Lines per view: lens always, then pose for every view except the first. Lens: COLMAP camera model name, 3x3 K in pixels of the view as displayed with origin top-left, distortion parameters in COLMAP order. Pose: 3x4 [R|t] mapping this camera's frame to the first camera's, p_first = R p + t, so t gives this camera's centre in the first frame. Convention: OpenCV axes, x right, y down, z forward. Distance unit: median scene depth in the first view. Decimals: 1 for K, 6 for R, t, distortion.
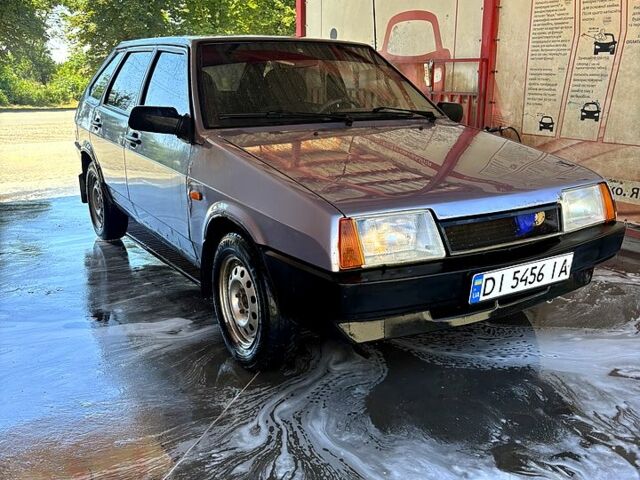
lens RADIAL K [[634.6, 0, 314.9], [0, 634.6, 239.0], [0, 0, 1]] dist [0.033042, 0.000000]
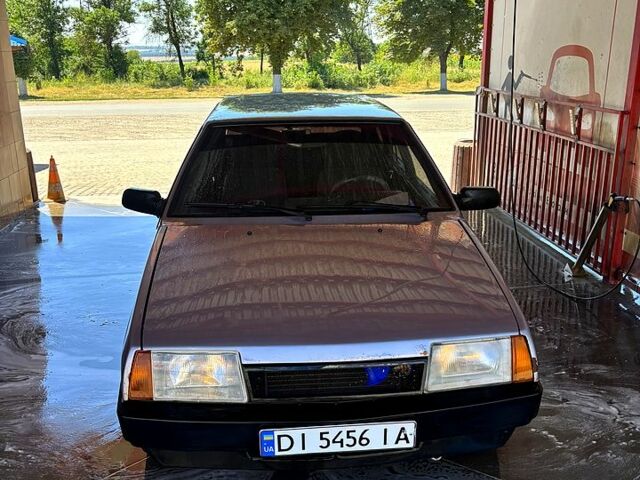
lens RADIAL K [[634.6, 0, 315.4], [0, 634.6, 238.6], [0, 0, 1]] dist [0.033042, 0.000000]
pose [[0.894666, 0.119631, -0.430421, 0.632383], [-0.108260, 0.992818, 0.050917, -0.259817], [0.433420, 0.001043, 0.901191, 0.147514]]
